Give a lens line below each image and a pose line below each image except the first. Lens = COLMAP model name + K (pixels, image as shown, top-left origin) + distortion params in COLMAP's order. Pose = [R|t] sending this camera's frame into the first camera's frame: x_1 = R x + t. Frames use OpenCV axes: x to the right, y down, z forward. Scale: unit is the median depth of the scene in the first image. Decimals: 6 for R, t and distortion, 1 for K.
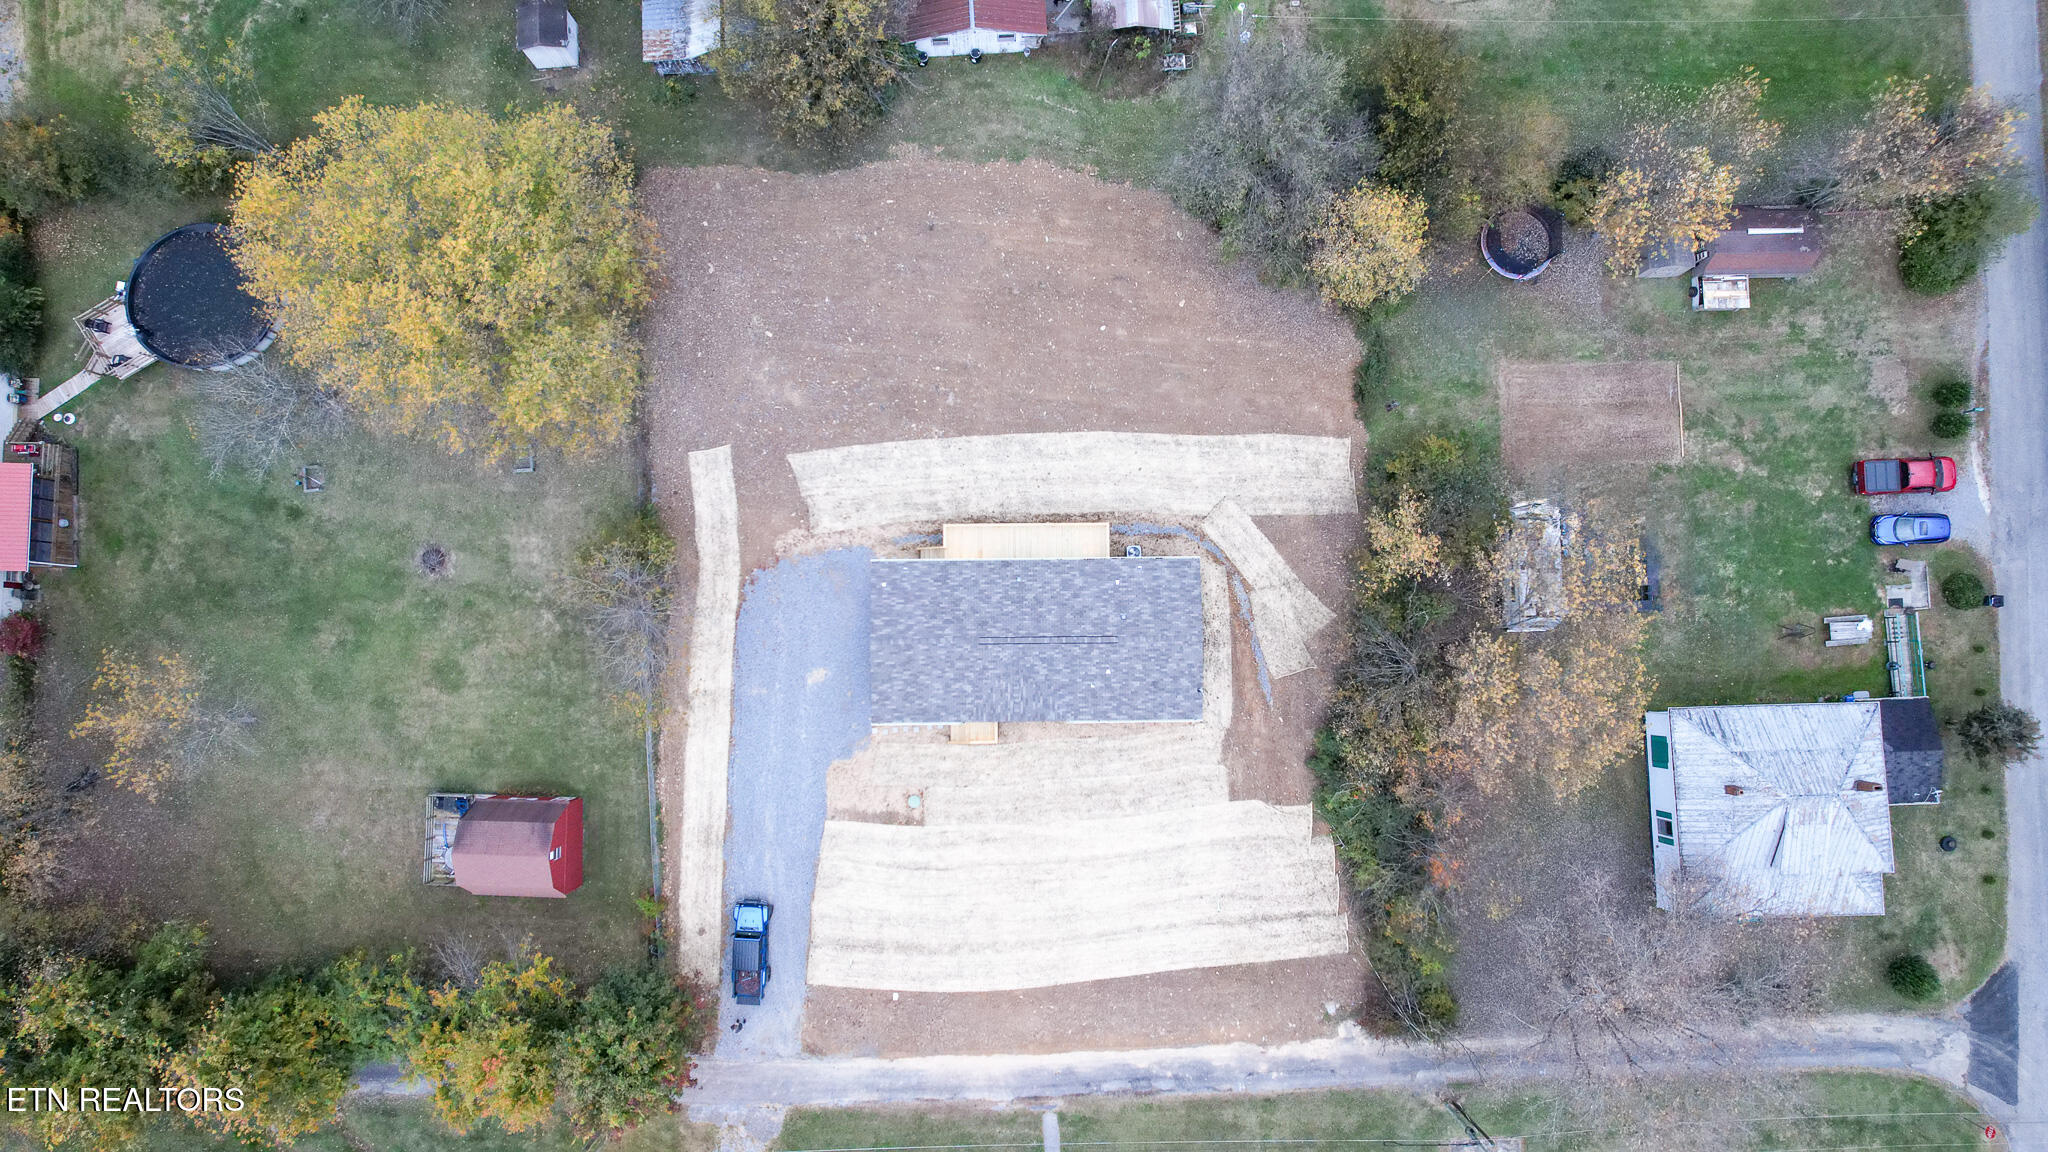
lens RADIAL K [[1307.5, 0, 1024.0], [0, 1307.5, 576.0], [0, 0, 1]] dist [-0.058568, 0.044978]
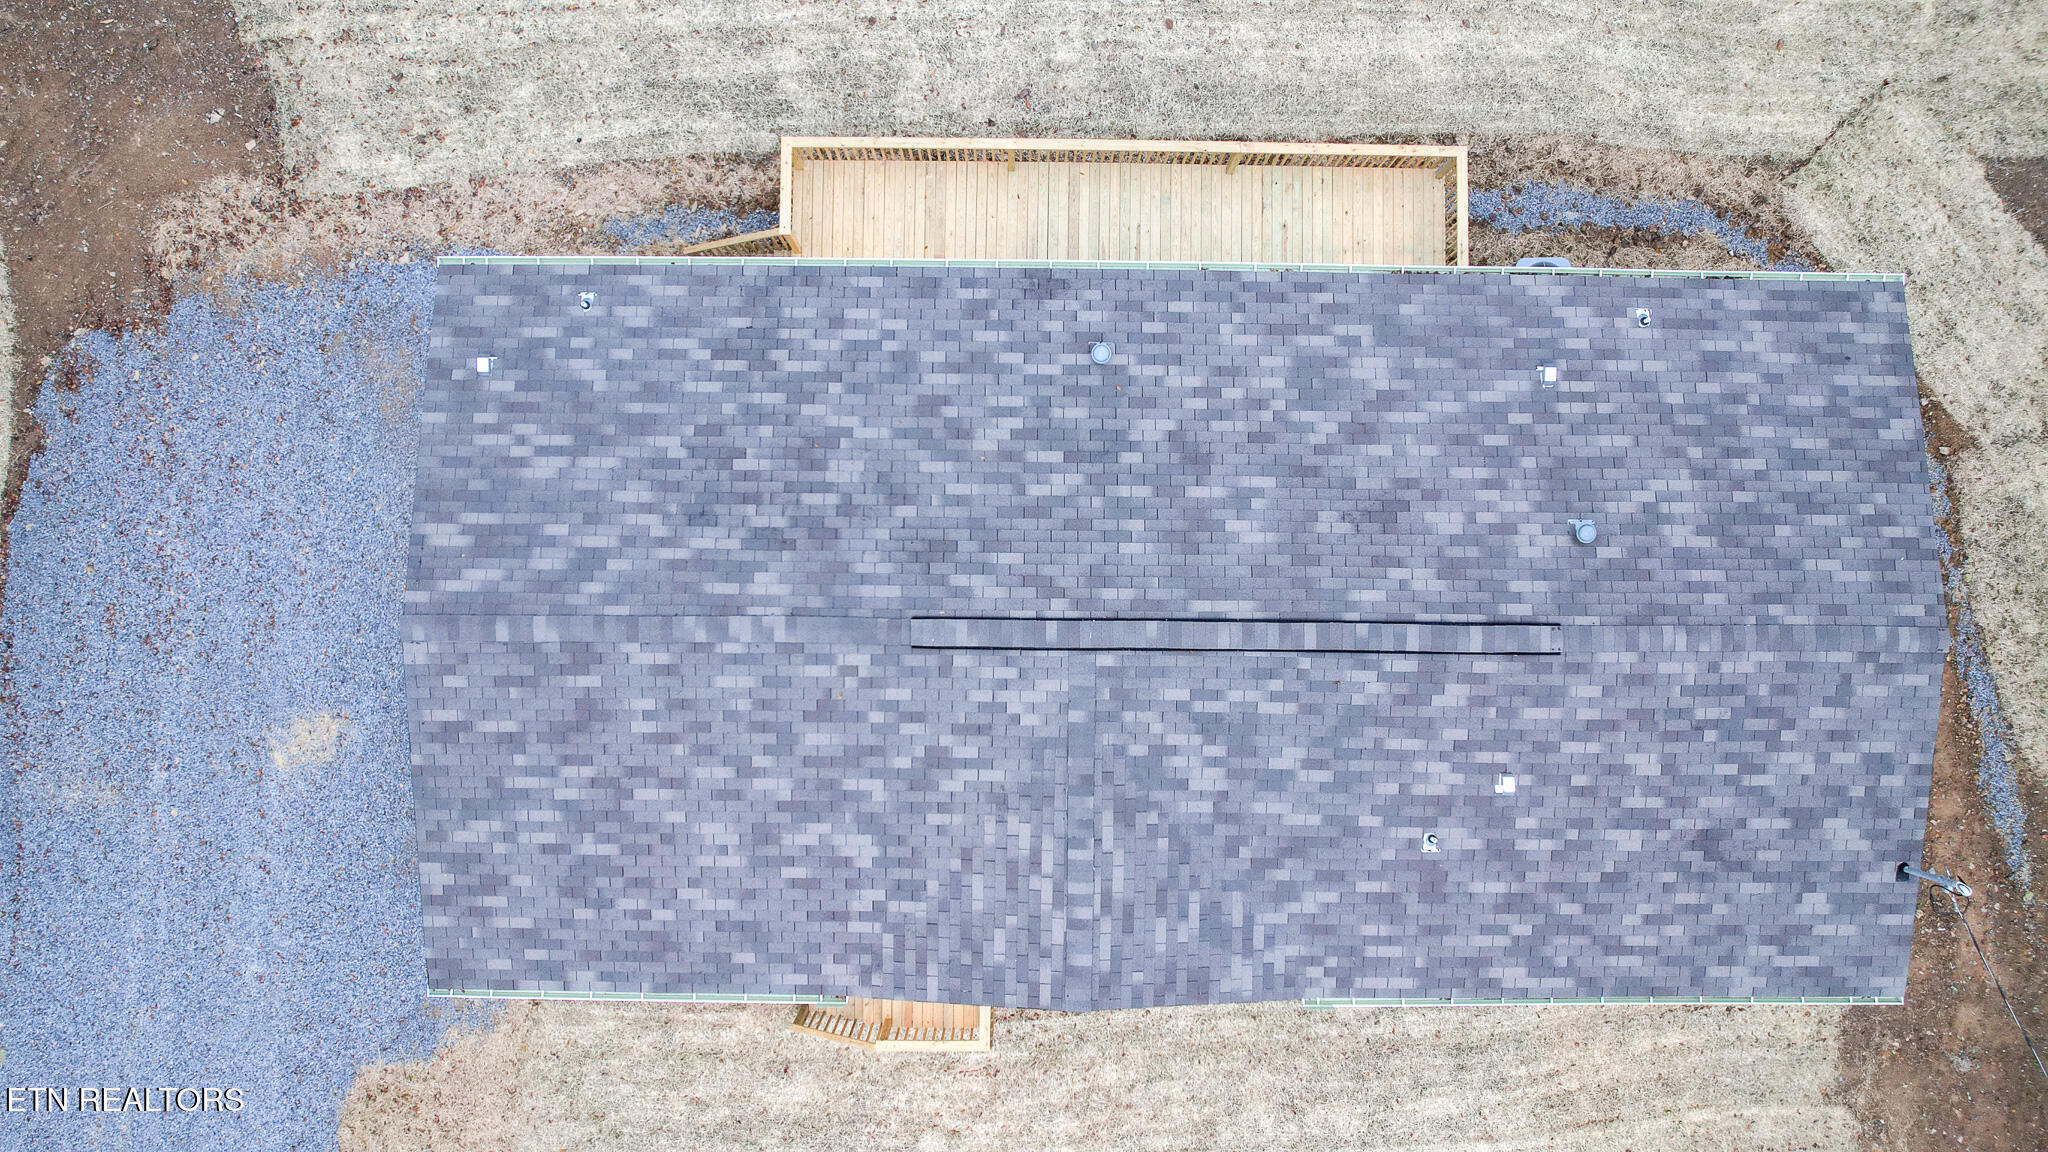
lens RADIAL K [[1307.5, 0, 1024.0], [0, 1307.5, 576.0], [0, 0, 1]] dist [-0.058568, 0.044978]
pose [[0.999809, 0.019552, 0.000793, -0.016257], [-0.019568, 0.998645, 0.048219, 0.029685], [0.000150, -0.048225, 0.998836, 0.783607]]
